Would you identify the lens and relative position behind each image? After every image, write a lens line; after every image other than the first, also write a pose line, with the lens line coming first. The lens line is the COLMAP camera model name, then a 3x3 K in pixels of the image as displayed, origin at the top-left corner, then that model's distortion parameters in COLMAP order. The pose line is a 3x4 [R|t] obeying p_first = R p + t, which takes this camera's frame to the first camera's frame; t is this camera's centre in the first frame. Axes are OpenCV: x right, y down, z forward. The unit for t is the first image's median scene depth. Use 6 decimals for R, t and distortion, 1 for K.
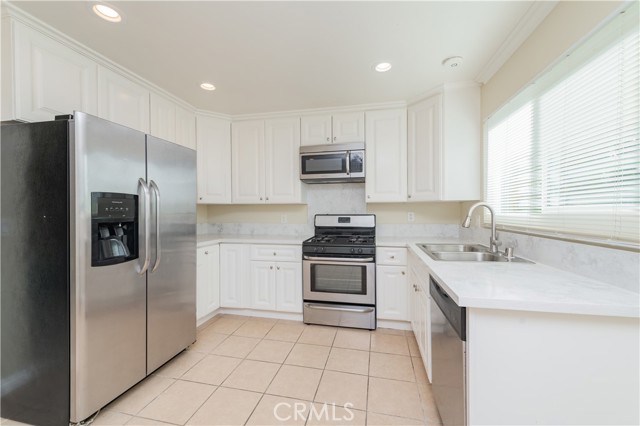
lens RADIAL K [[254.4, 0, 324.5], [0, 254.4, 209.4], [0, 0, 1]] dist [0.009334, -0.001652]
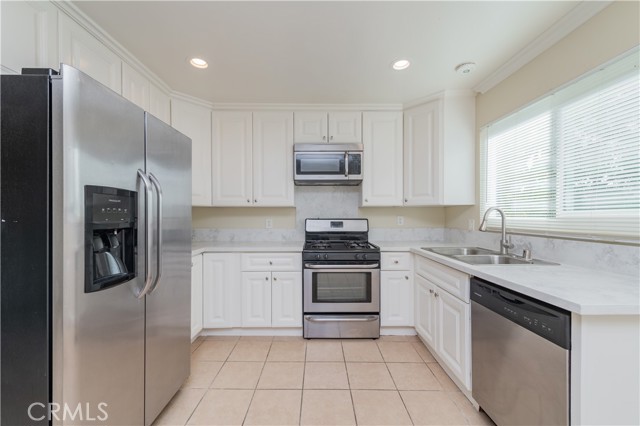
lens RADIAL K [[254.4, 0, 314.3], [0, 254.4, 214.3], [0, 0, 1]] dist [0.009334, -0.001652]
pose [[0.978616, 0.003649, 0.205662, -0.240129], [-0.003849, 0.999992, 0.000569, 0.004263], [-0.205658, -0.001348, 0.978623, 0.106442]]
